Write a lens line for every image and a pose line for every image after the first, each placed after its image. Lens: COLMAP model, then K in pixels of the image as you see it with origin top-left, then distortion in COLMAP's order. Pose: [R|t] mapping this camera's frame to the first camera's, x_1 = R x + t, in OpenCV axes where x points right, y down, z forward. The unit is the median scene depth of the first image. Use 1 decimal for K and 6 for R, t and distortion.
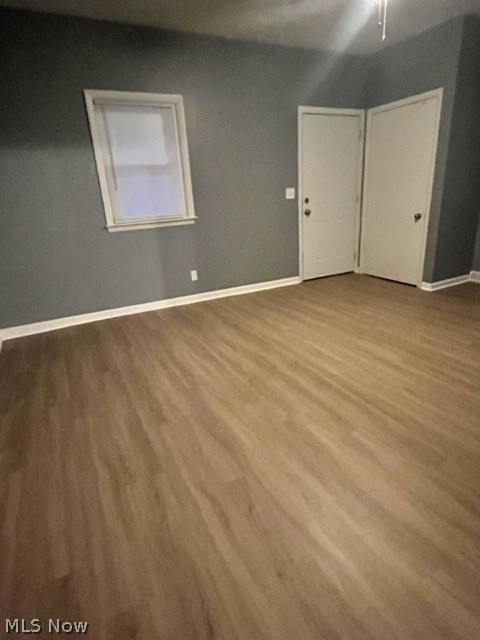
lens RADIAL K [[366.2, 0, 240.0], [0, 366.2, 320.0], [0, 0, 1]] dist [-0.000456, 0.000504]
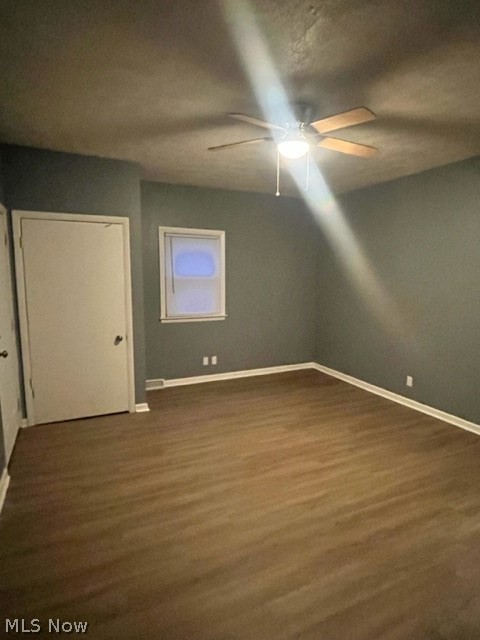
lens RADIAL K [[366.2, 0, 240.0], [0, 366.2, 320.0], [0, 0, 1]] dist [-0.000456, 0.000504]
pose [[0.013928, -0.072641, 0.997261, -0.611478], [0.321632, 0.944678, 0.064319, -0.421859], [-0.946762, 0.319856, 0.036521, 0.970601]]
